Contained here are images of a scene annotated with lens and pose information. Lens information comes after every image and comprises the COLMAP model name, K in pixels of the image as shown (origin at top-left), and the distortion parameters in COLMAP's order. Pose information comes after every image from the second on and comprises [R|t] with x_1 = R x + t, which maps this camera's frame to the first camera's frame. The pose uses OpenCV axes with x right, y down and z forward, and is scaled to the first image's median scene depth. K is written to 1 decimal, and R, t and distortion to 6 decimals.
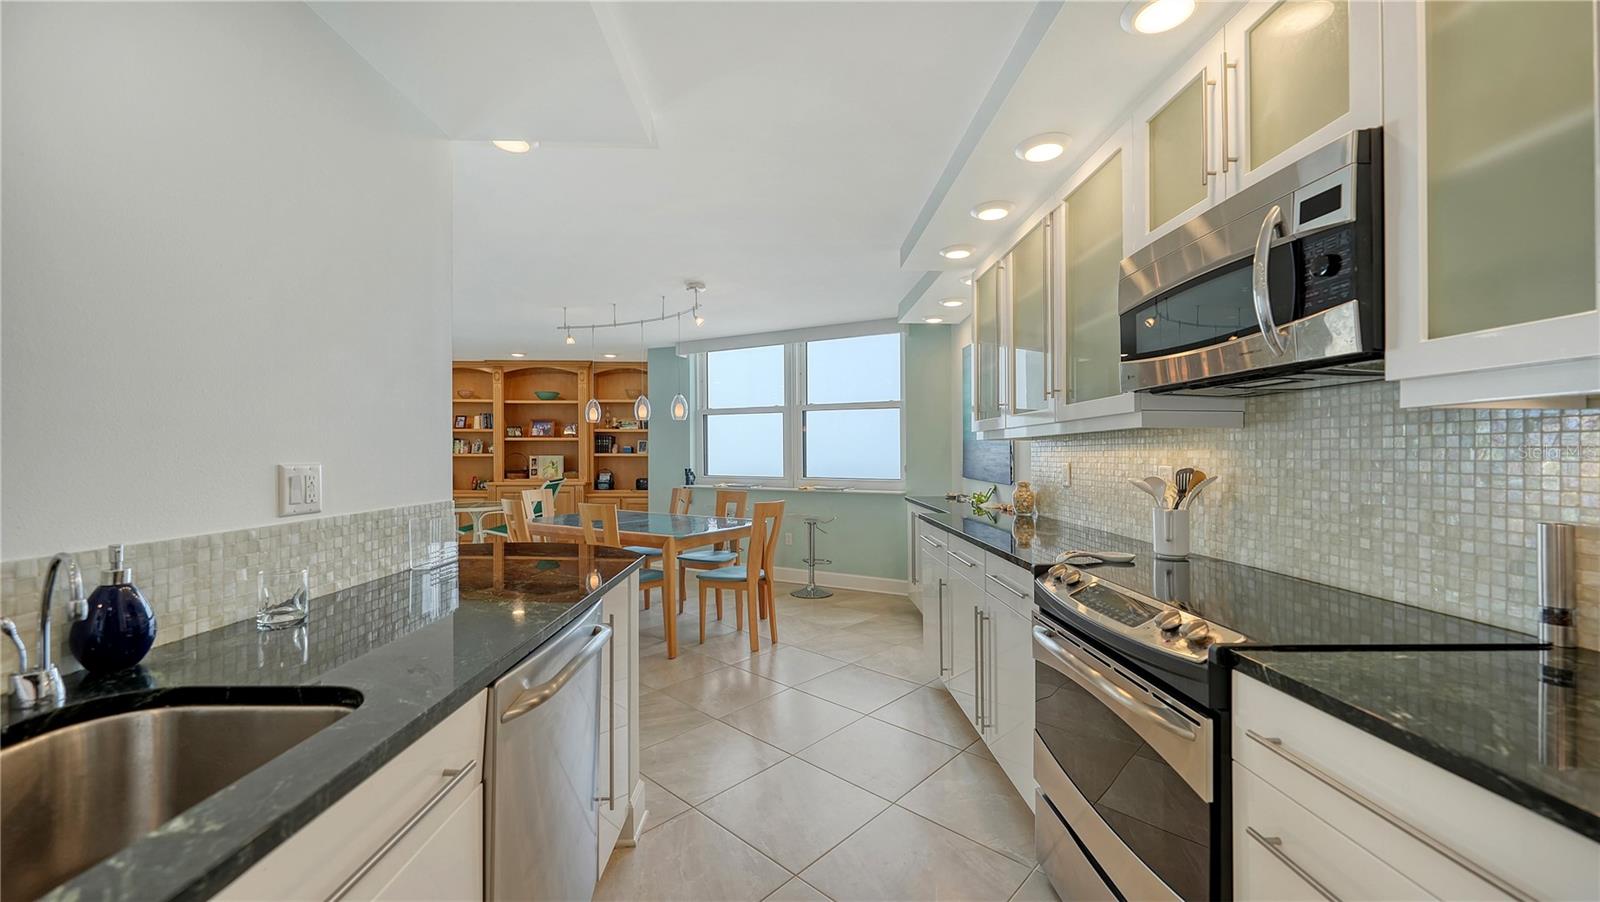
lens RADIAL K [[594.7, 0, 801.6], [0, 594.7, 470.8], [0, 0, 1]] dist [-0.011809, 0.000072]
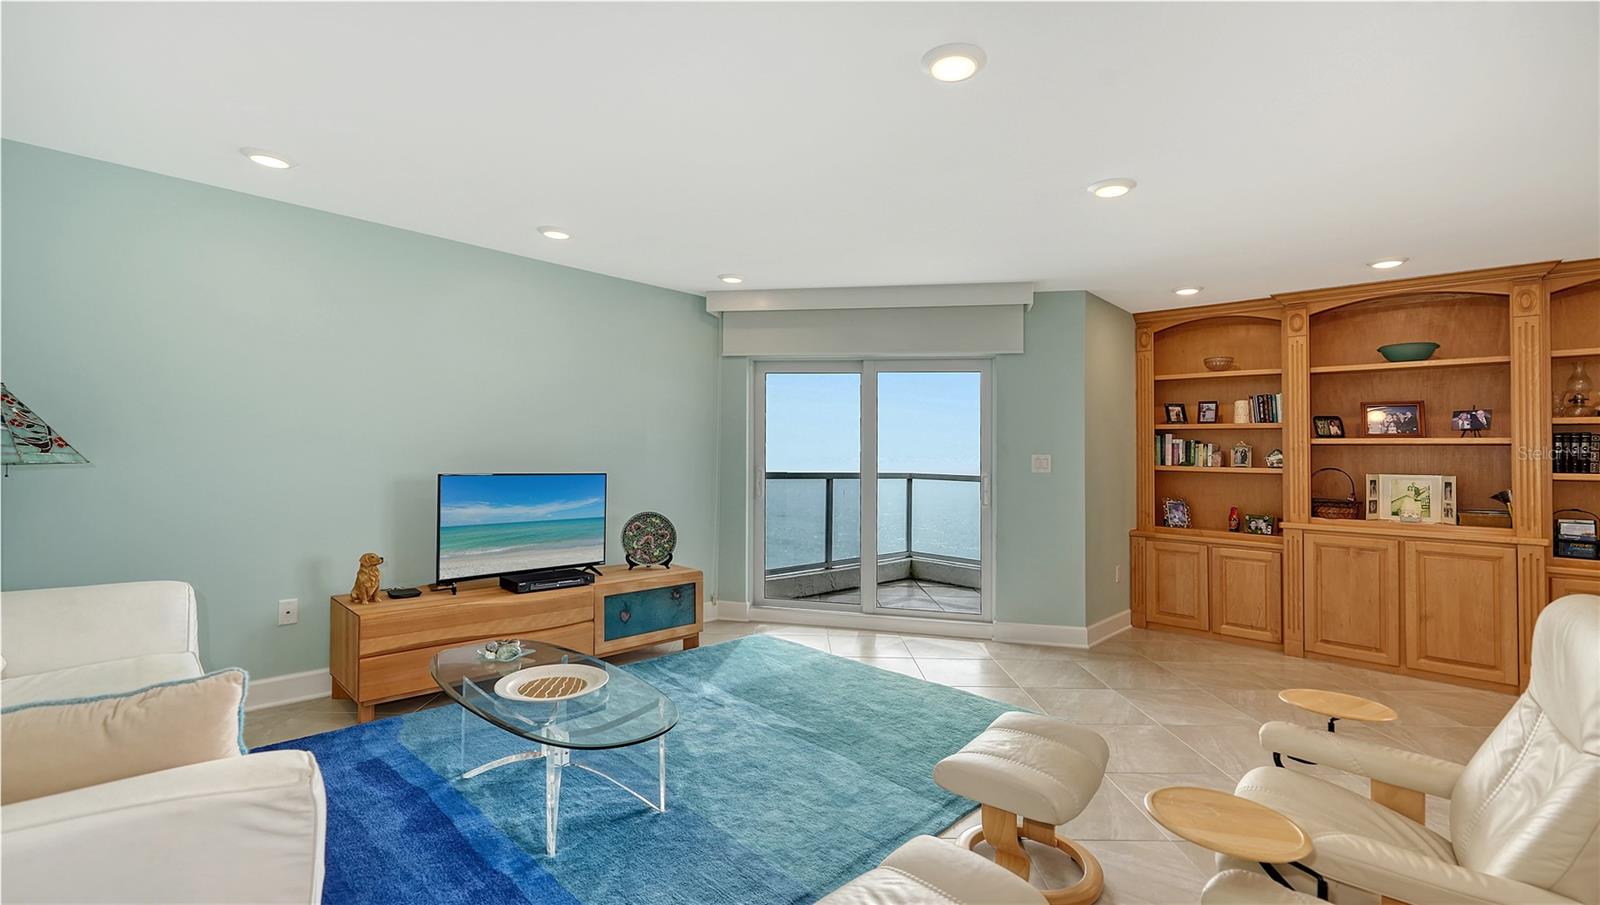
lens RADIAL K [[705.3, 0, 828.4], [0, 705.3, 434.4], [0, 0, 1]] dist [0.033946, -0.010072]
pose [[0.723657, -0.012147, -0.690053, -0.607572], [-0.035819, 0.997837, -0.055127, -0.015507], [0.689230, 0.064610, 0.721657, 0.412106]]
